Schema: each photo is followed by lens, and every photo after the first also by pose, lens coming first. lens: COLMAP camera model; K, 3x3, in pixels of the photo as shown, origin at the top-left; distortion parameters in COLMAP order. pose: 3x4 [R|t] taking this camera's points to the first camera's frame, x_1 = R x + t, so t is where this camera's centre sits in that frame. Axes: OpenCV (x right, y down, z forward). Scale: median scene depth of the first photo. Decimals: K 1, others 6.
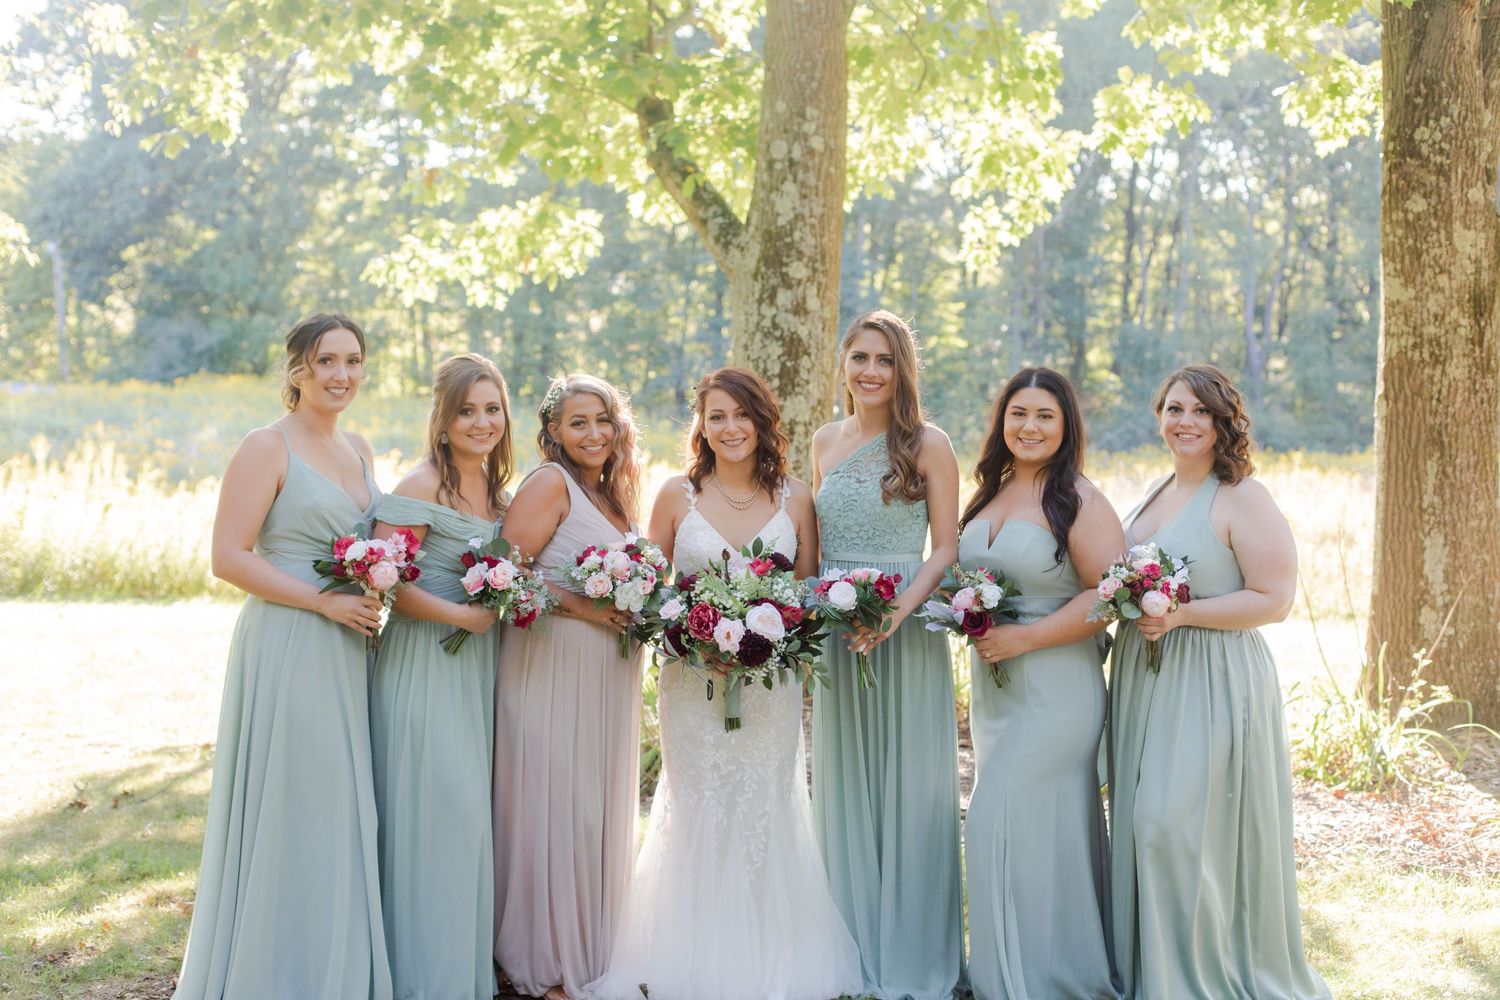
lens RADIAL K [[2188.4, 0, 750.0], [0, 2188.4, 500.0], [0, 0, 1]] dist [0.007427, -0.092910]
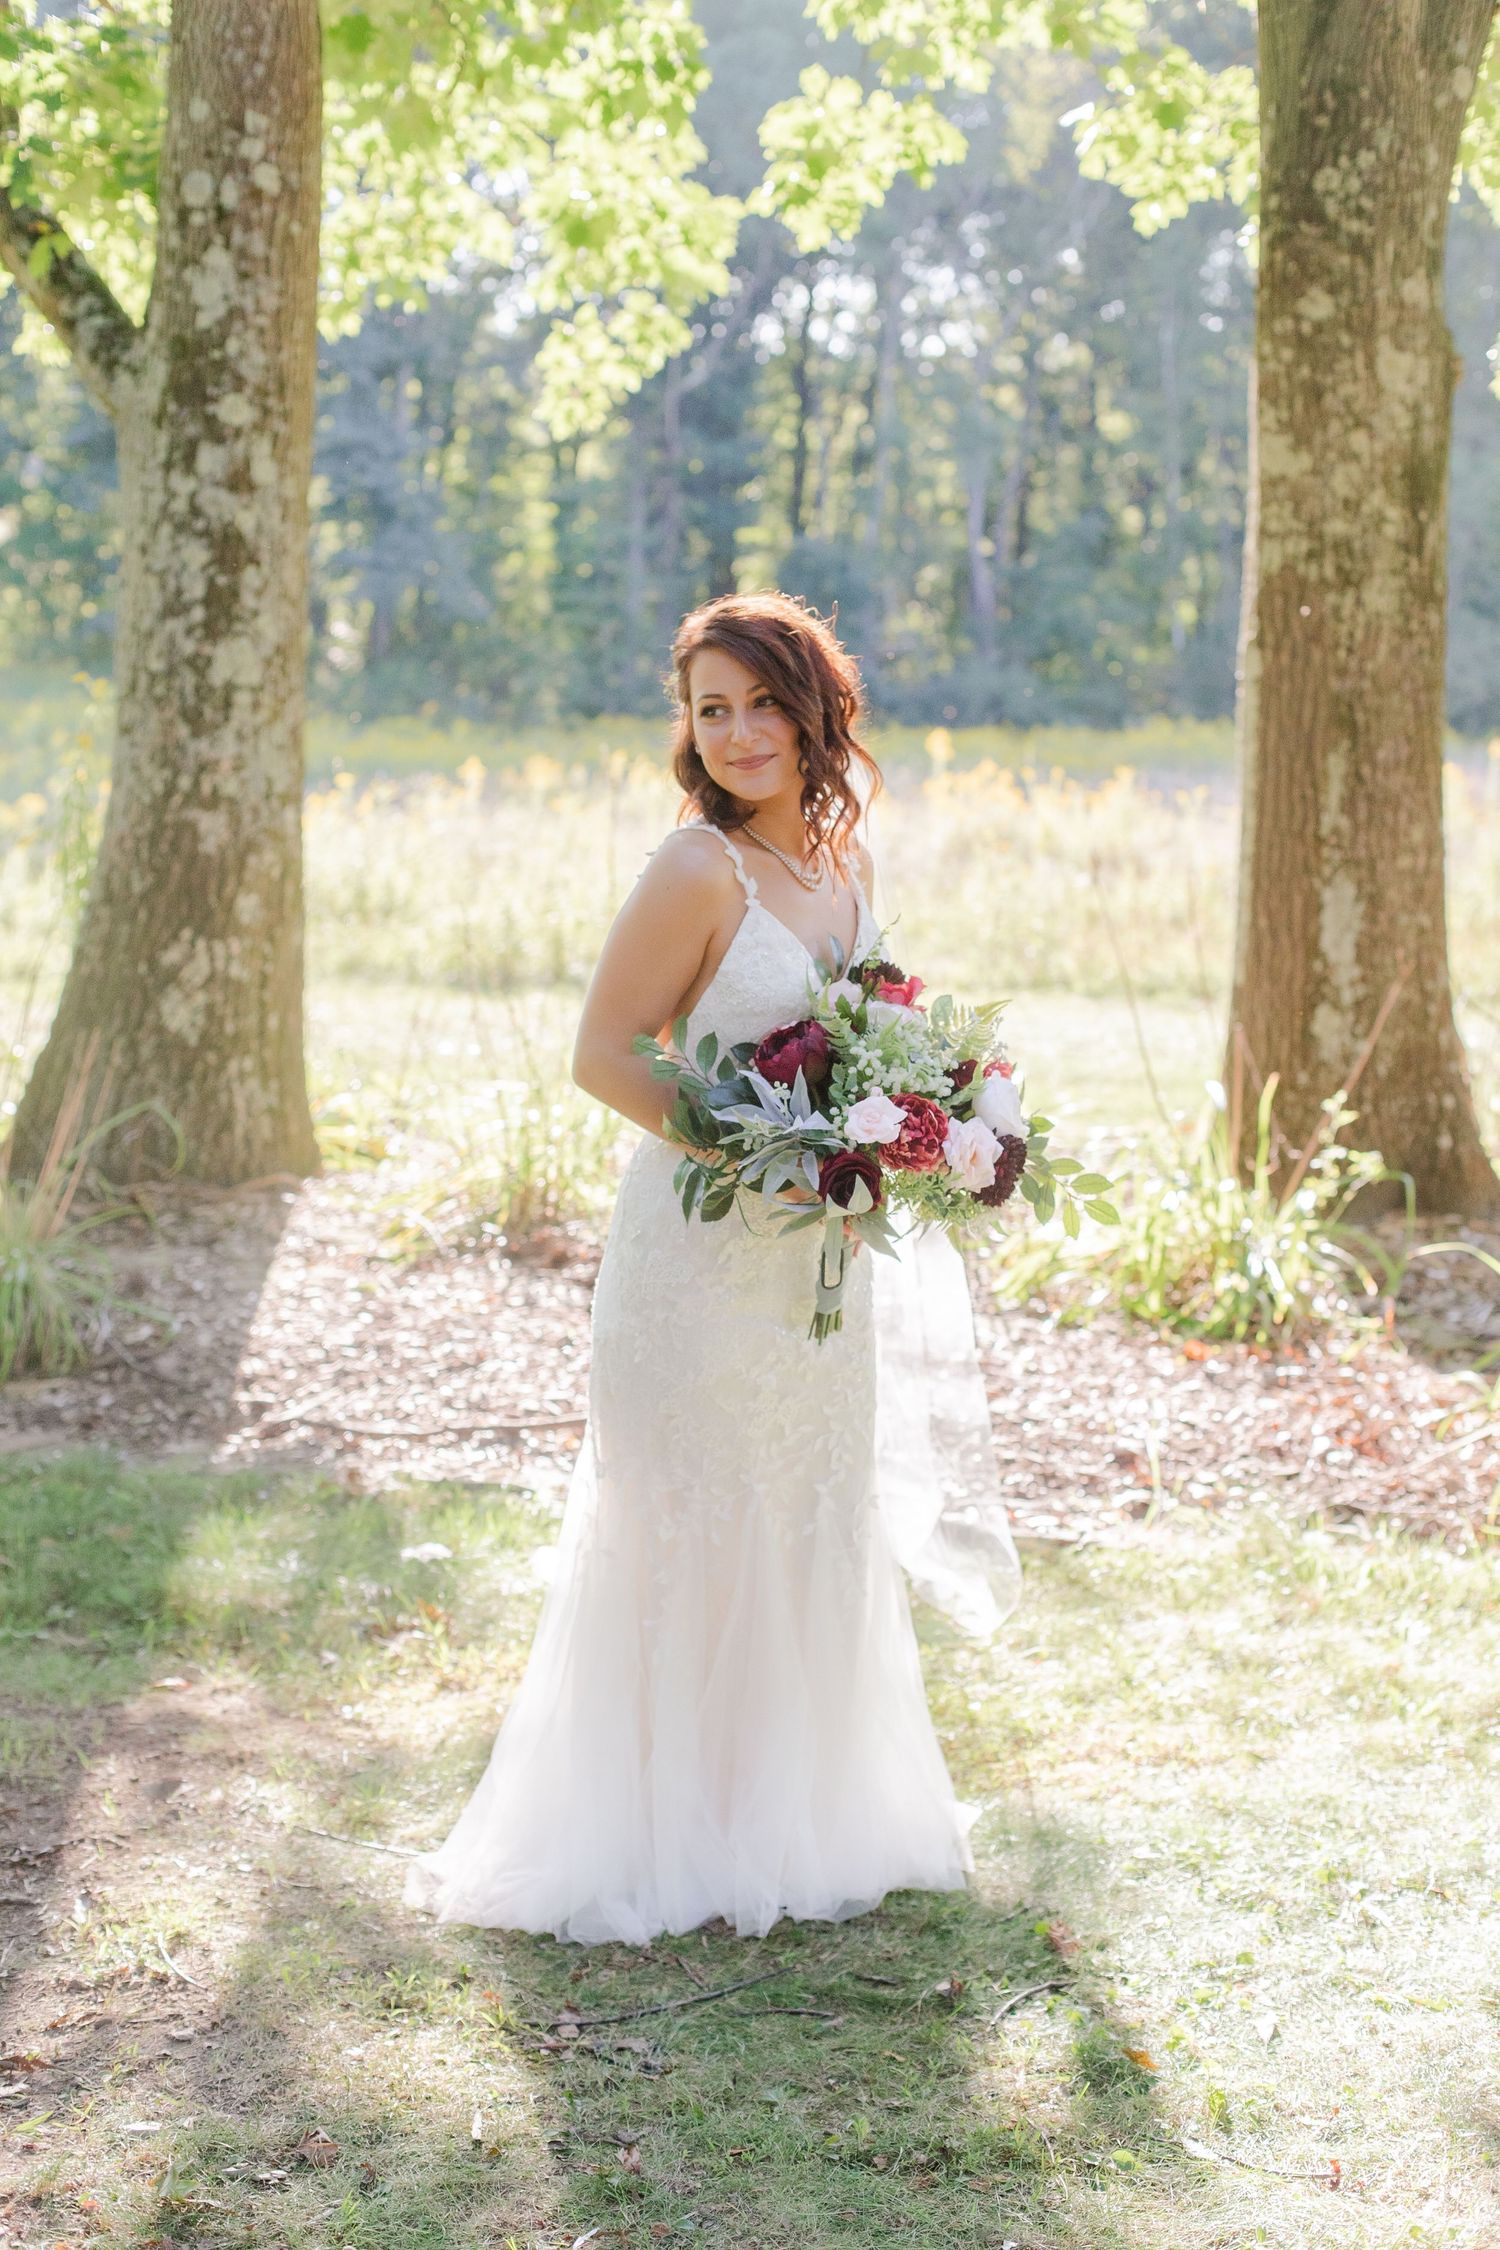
lens RADIAL K [[3195.4, 0, 744.3], [0, 3195.4, 1118.9], [0, 0, 1]] dist [-0.014462, 0.031527]
pose [[0.988326, -0.019245, 0.151135, 0.023480], [0.004081, 0.994978, 0.100010, -0.006513], [-0.152300, -0.098226, 0.983441, 0.164593]]
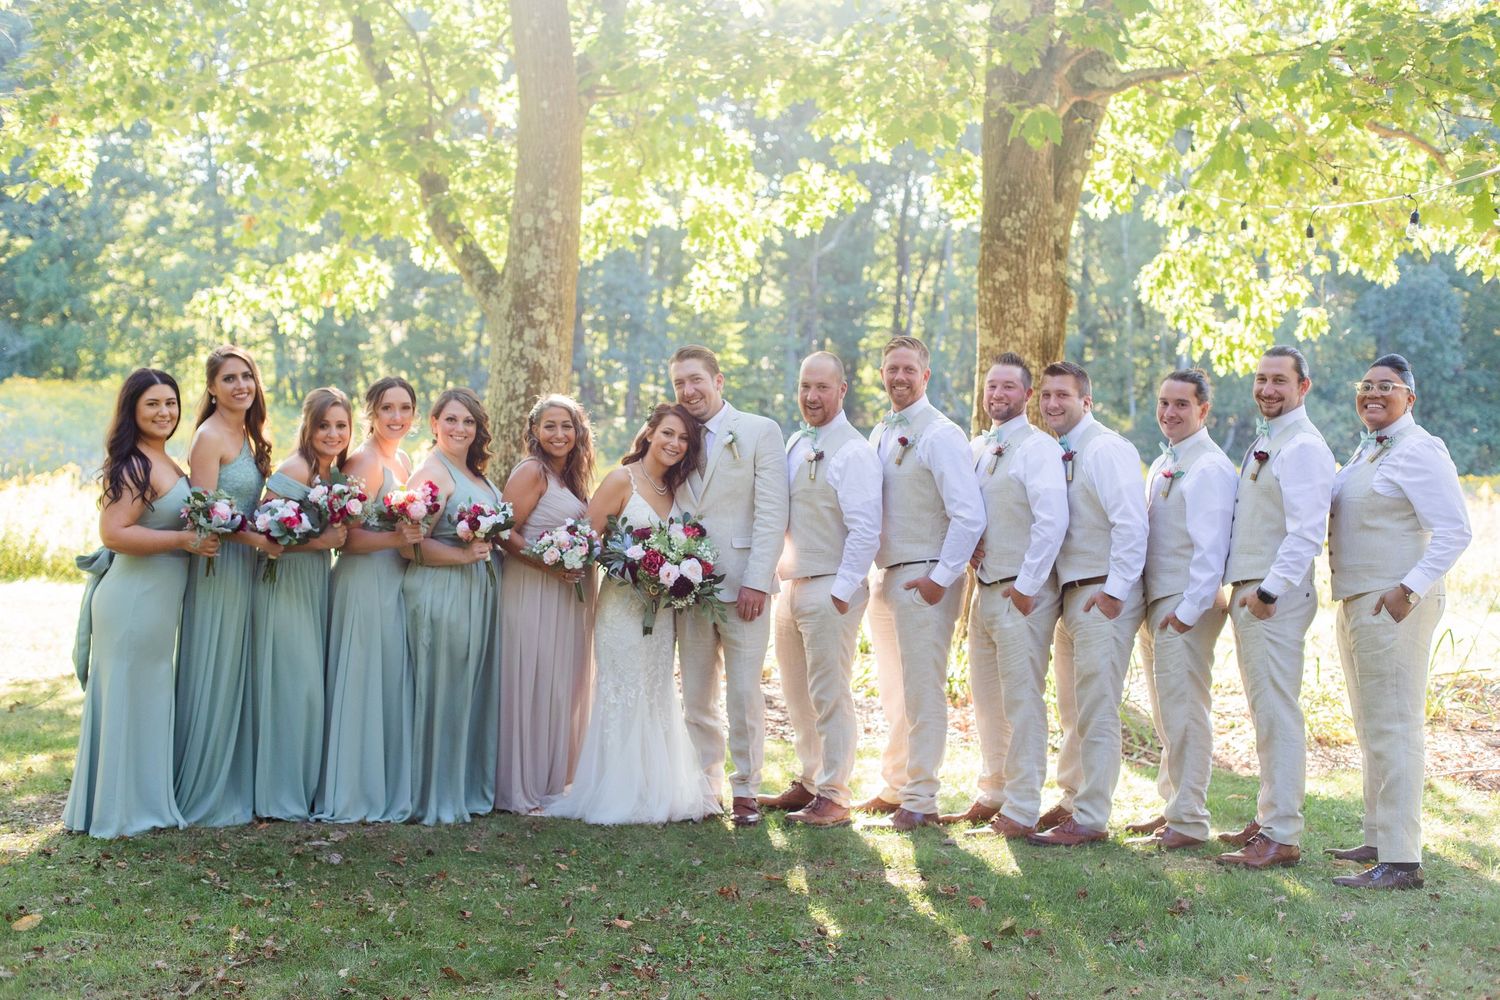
lens RADIAL K [[2074.7, 0, 752.1], [0, 2074.7, 463.8], [0, 0, 1]] dist [0.136862, -1.034352]
pose [[0.995052, 0.012153, 0.098614, 0.026039], [-0.010134, 0.999729, -0.020952, 0.008262], [-0.098842, 0.019849, 0.994905, -0.234440]]
